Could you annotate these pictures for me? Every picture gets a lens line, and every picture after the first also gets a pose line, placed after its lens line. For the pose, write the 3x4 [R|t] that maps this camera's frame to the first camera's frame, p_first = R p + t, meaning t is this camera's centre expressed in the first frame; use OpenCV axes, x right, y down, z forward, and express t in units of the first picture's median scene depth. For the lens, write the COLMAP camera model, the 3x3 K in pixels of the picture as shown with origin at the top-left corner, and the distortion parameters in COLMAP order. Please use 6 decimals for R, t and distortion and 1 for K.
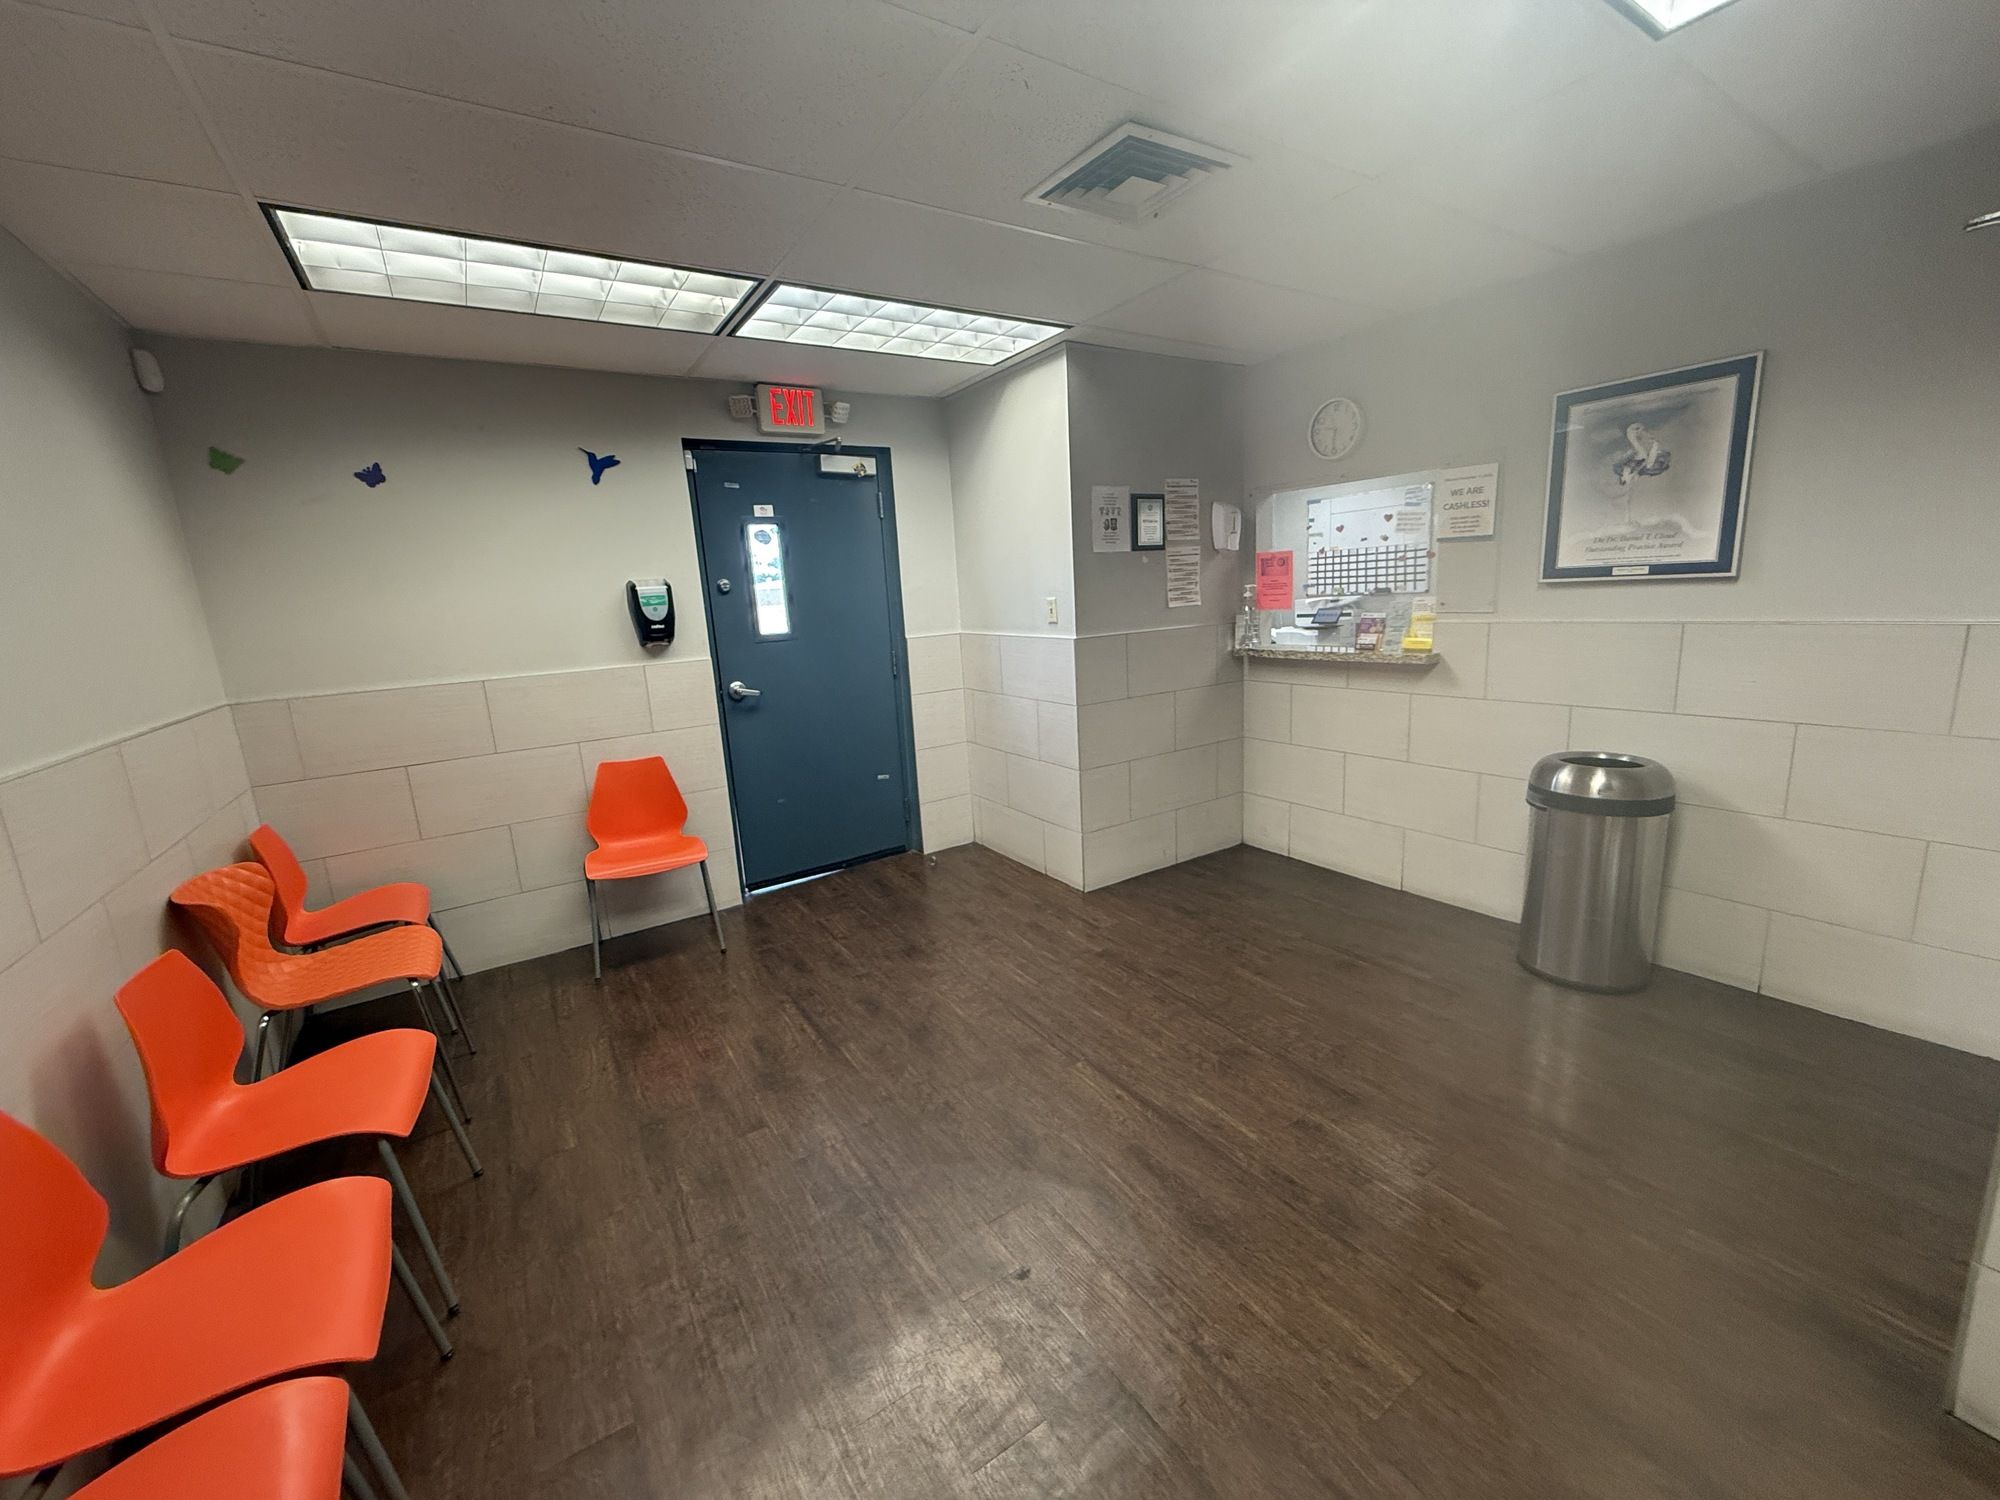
lens RADIAL K [[801.0, 0, 996.5], [0, 801.0, 747.8], [0, 0, 1]] dist [0.002881, -0.000173]
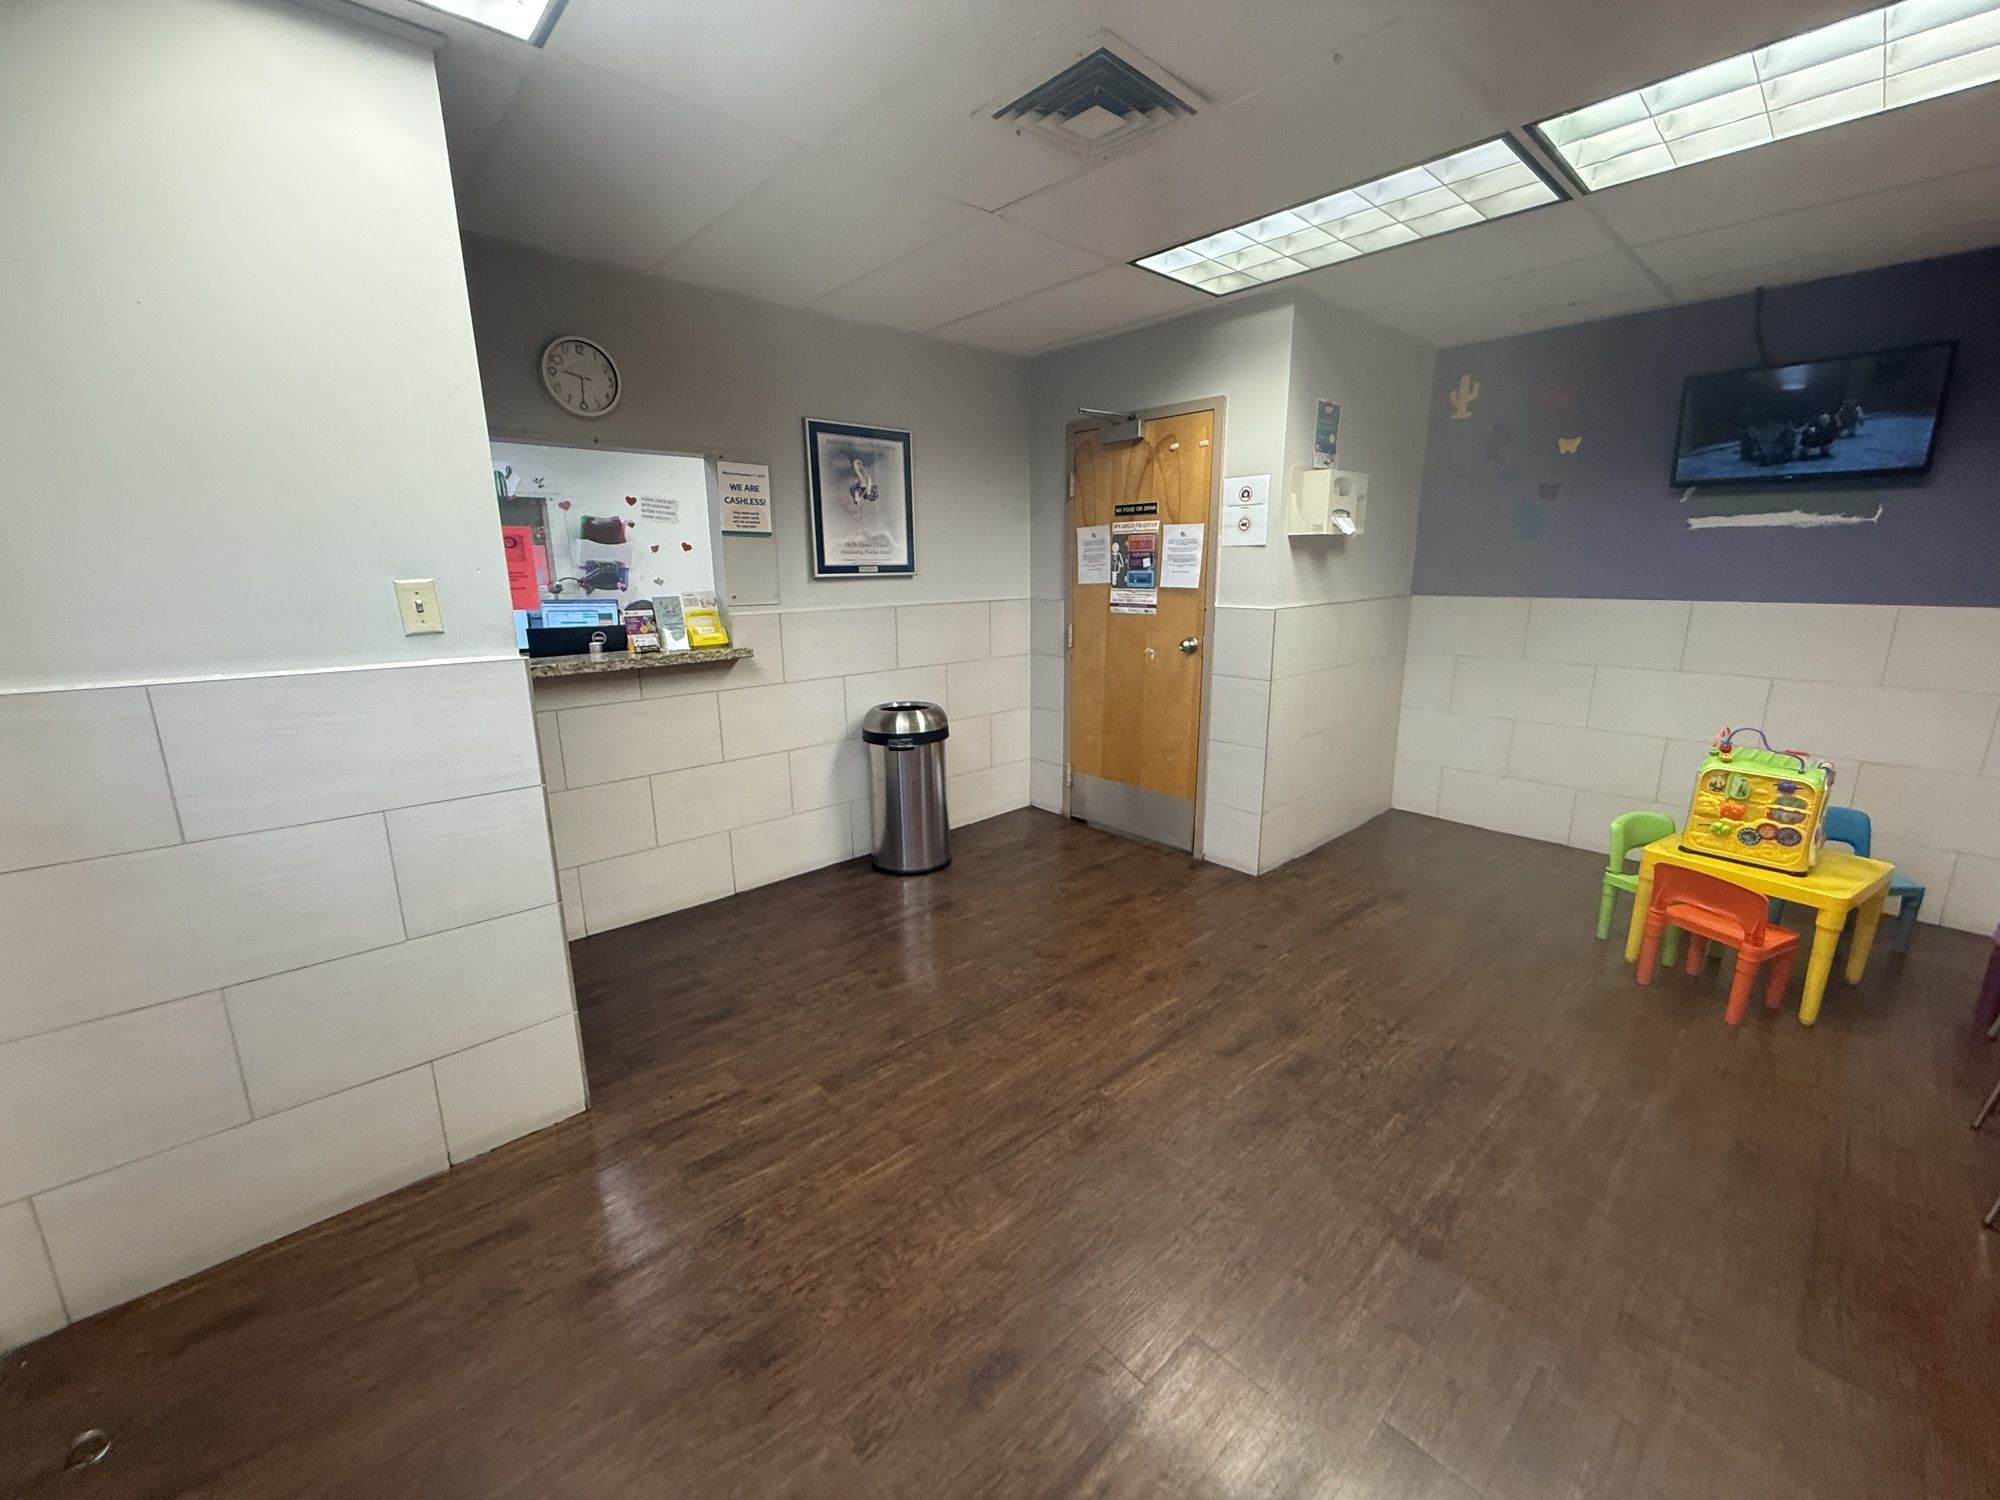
lens RADIAL K [[801.0, 0, 997.5], [0, 801.0, 748.1], [0, 0, 1]] dist [0.002881, -0.000173]
pose [[-0.161793, -0.168439, 0.972343, -0.614039], [0.211354, 0.956546, 0.200871, -0.158418], [-0.963925, 0.238009, -0.119163, 1.027783]]
